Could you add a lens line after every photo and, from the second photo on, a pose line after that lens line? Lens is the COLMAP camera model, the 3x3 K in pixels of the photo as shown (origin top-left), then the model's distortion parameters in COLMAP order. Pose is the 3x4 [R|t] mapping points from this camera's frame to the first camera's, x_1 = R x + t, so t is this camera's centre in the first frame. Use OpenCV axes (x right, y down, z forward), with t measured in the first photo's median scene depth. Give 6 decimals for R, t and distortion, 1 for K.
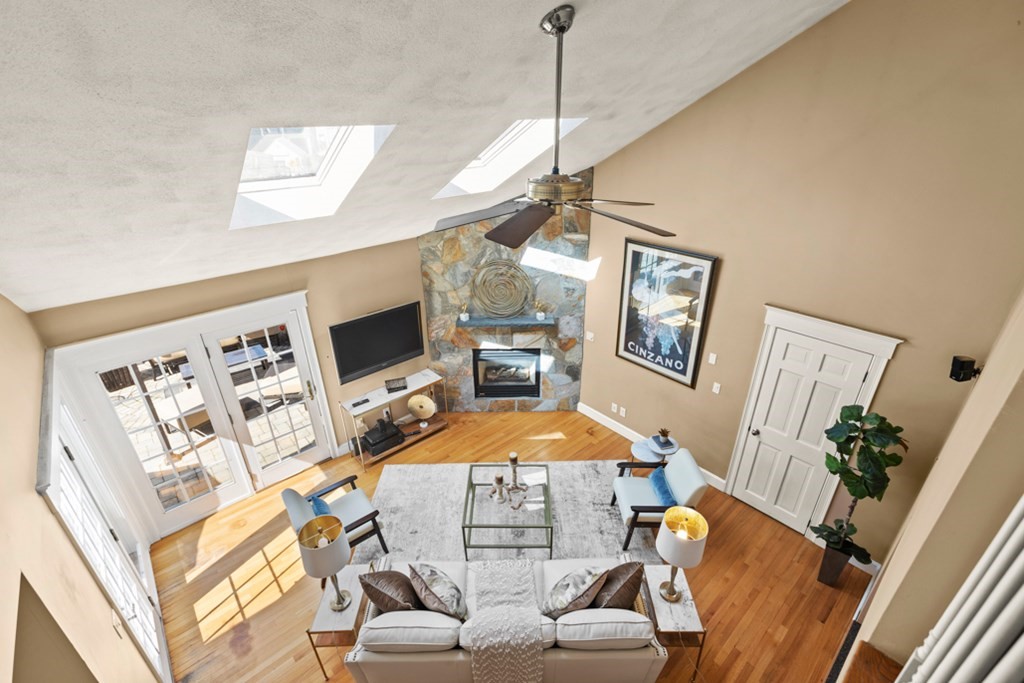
lens RADIAL K [[453.0, 0, 498.8], [0, 453.0, 341.1], [0, 0, 1]] dist [-0.014790, 0.000674]
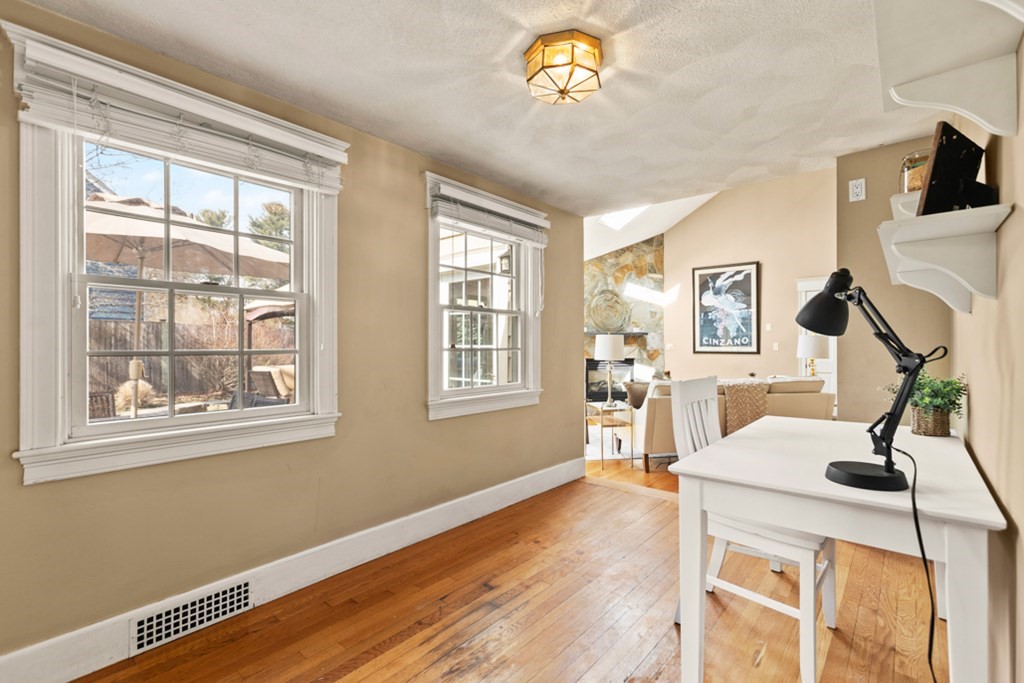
lens RADIAL K [[453.0, 0, 498.8], [0, 453.0, 341.1], [0, 0, 1]] dist [-0.014790, 0.000674]
pose [[0.991590, 0.016510, 0.128363, -0.552855], [0.042008, 0.897071, -0.439886, 0.623761], [-0.122414, 0.441579, 0.888832, -0.205344]]
